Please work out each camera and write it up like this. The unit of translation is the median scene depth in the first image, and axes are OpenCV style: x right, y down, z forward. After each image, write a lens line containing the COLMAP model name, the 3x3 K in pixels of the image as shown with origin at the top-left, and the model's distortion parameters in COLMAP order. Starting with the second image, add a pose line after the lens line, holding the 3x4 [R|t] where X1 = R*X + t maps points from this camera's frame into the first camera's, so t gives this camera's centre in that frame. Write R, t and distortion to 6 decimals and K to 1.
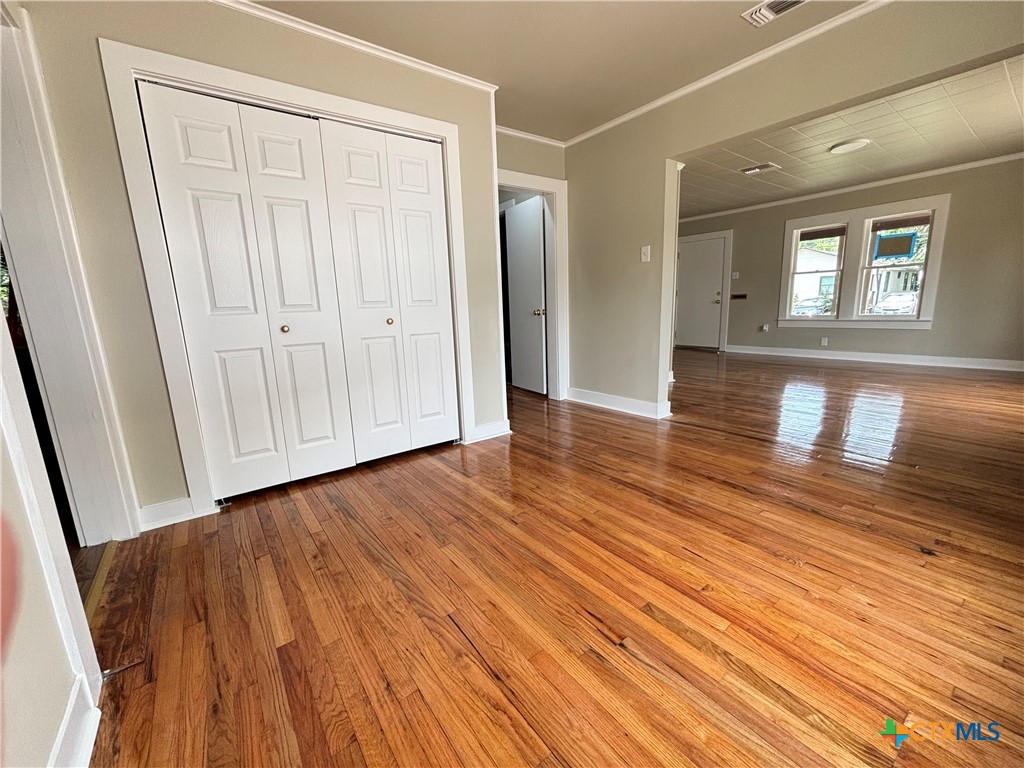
lens RADIAL K [[413.9, 0, 509.3], [0, 413.9, 383.7], [0, 0, 1]] dist [0.002494, 0.000069]
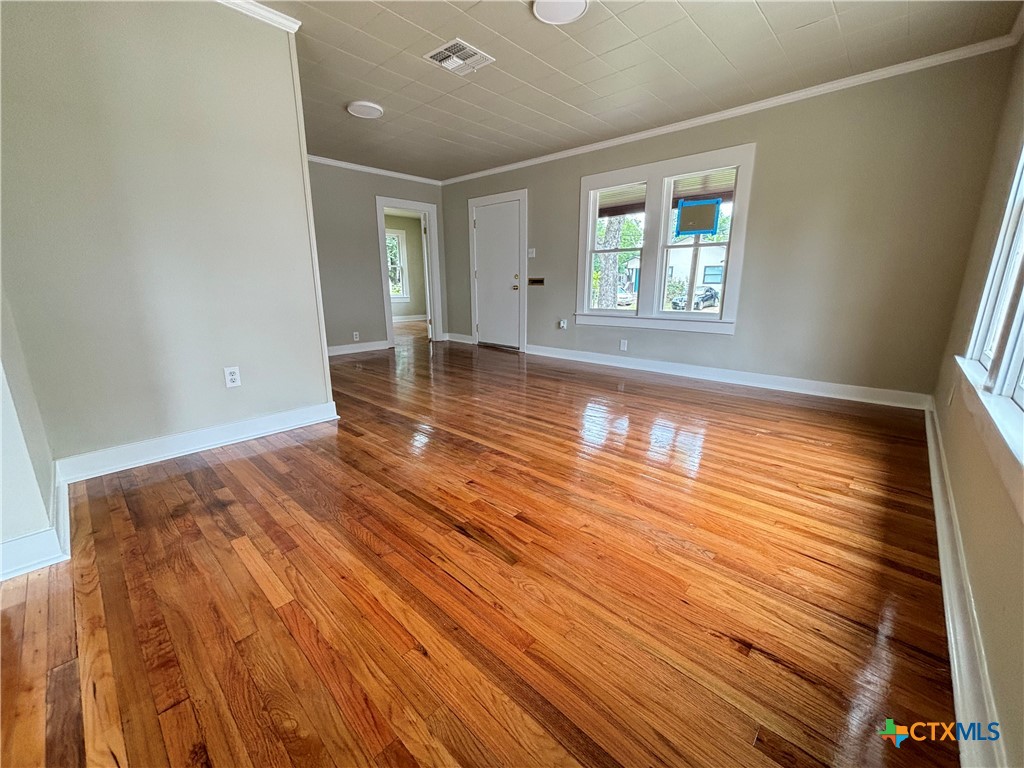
lens RADIAL K [[413.9, 0, 512.4], [0, 413.9, 385.1], [0, 0, 1]] dist [0.002494, 0.000069]
pose [[0.983846, -0.011680, 0.178634, 0.497142], [0.002974, 0.998798, 0.048923, -0.078119], [-0.178991, -0.047601, 0.982699, 0.344795]]
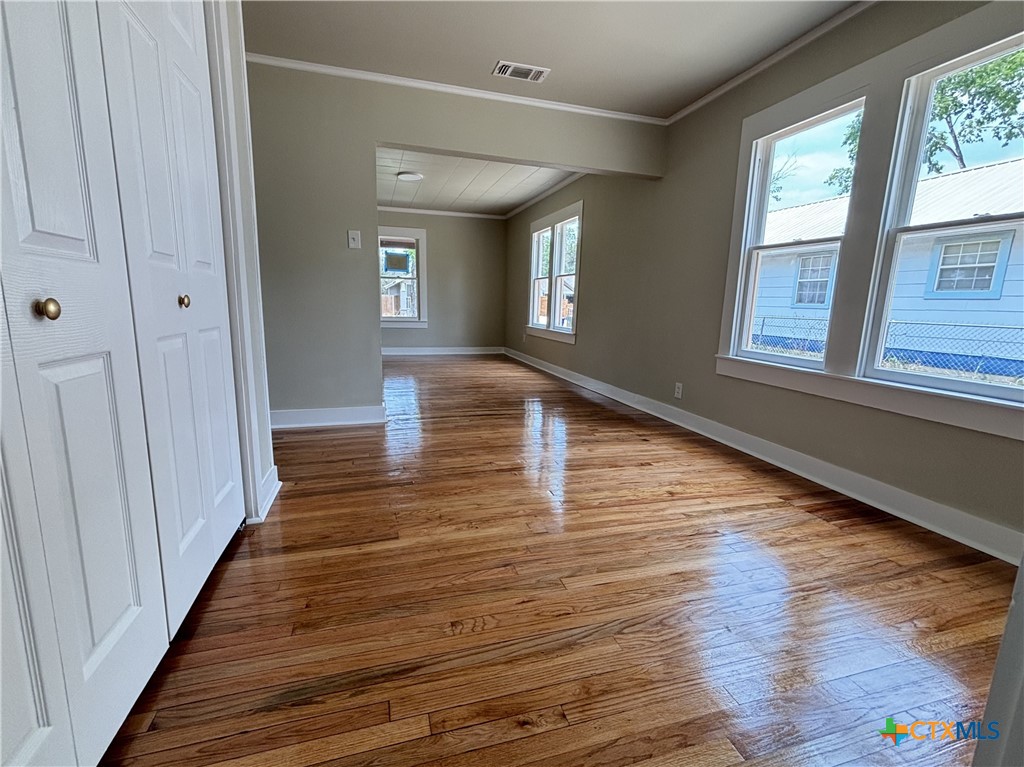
lens RADIAL K [[459.3, 0, 507.1], [0, 459.3, 384.0], [0, 0, 1]] dist [-0.001122, -0.000208]
pose [[0.349401, -0.120681, 0.929169, -0.309145], [0.145258, 0.986658, 0.073526, -0.021944], [-0.925645, 0.109279, 0.362269, 0.236717]]
